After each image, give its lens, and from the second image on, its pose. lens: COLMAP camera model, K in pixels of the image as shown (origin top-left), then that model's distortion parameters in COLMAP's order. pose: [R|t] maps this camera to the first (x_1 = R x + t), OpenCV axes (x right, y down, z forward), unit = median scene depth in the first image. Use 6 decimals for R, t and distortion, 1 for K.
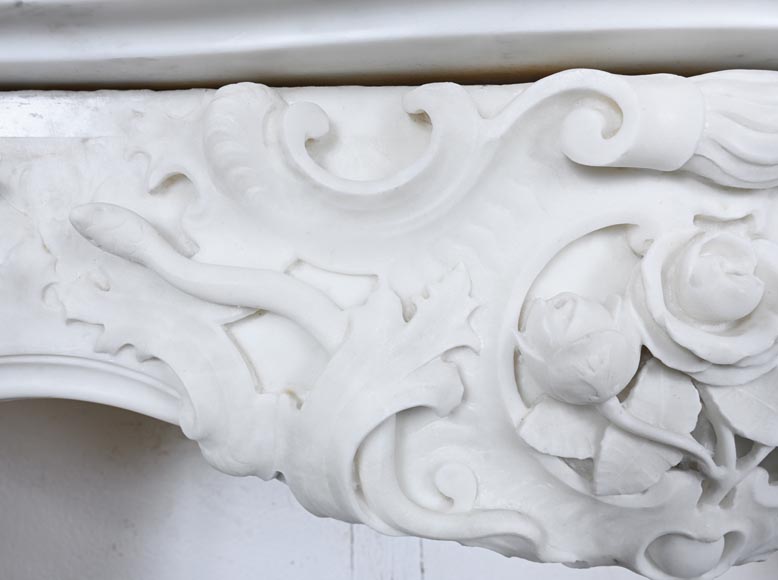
lens RADIAL K [[637.0, 0, 344.2], [0, 637.0, 292.8], [0, 0, 1]] dist [-0.003451, 0.003590]
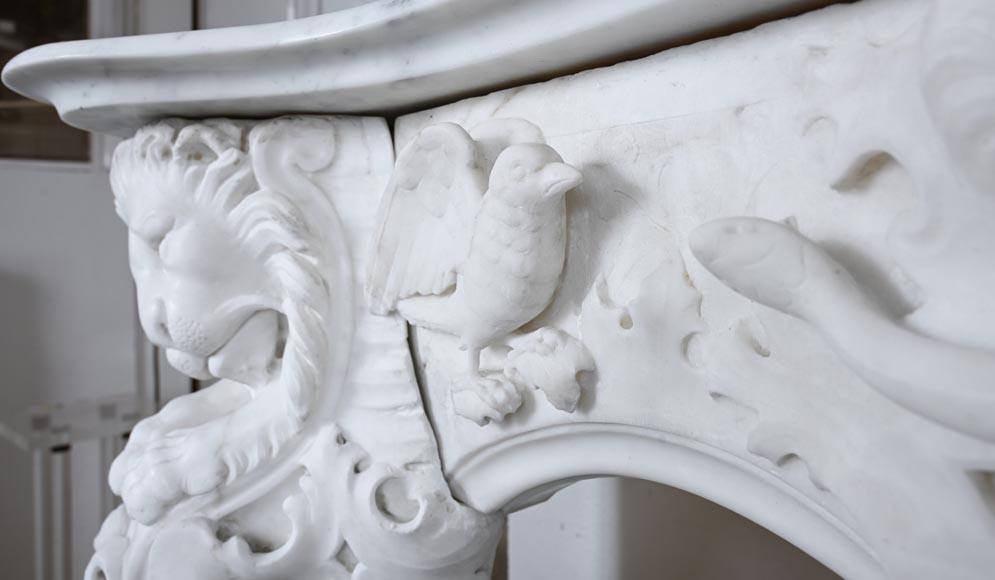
lens RADIAL K [[730.0, 0, 499.0], [0, 730.0, 246.0], [0, 0, 1]] dist [-0.001368, 0.000858]
pose [[0.606437, 0.006994, -0.795101, 0.021809], [-0.017155, 0.999844, -0.004289, -0.099264], [0.794947, 0.016241, 0.606462, 0.379773]]
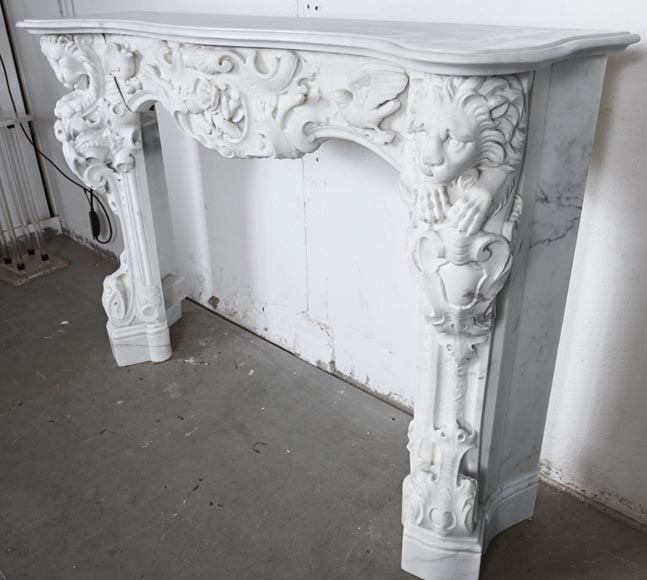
lens RADIAL K [[601.1, 0, 351.1], [0, 601.1, 288.8], [0, 0, 1]] dist [-0.015747, -0.017629]
pose [[0.738654, 0.310648, -0.598238, 4.100528], [-0.010118, 0.892491, 0.450952, -0.677702], [0.674009, -0.327045, 0.662385, -1.623465]]
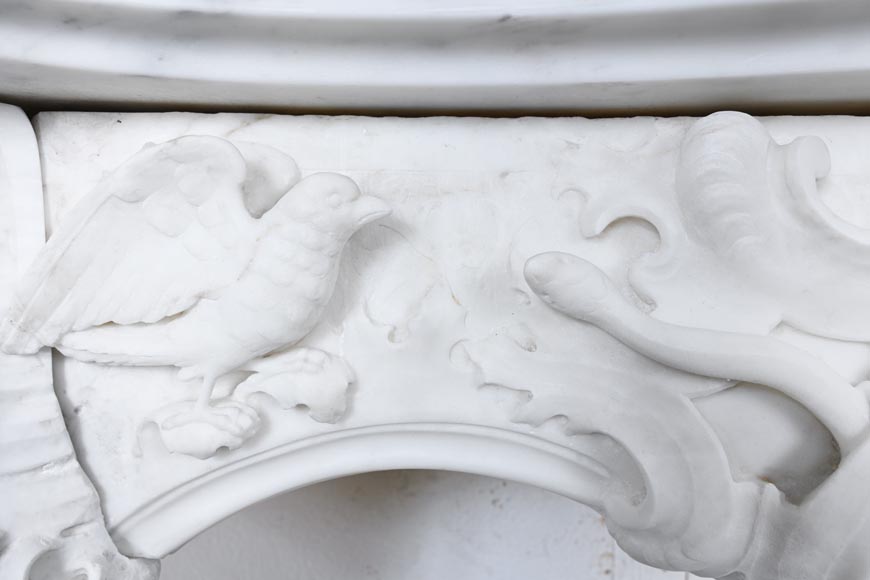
lens RADIAL K [[637.8, 0, 435.0], [0, 637.8, 290.0], [0, 0, 1]] dist [0.000618, 0.000198]
pose [[0.999296, 0.017275, -0.033312, -0.472476], [-0.017856, 0.999692, -0.017219, -0.067574], [0.033004, 0.017801, 0.999297, 0.138473]]
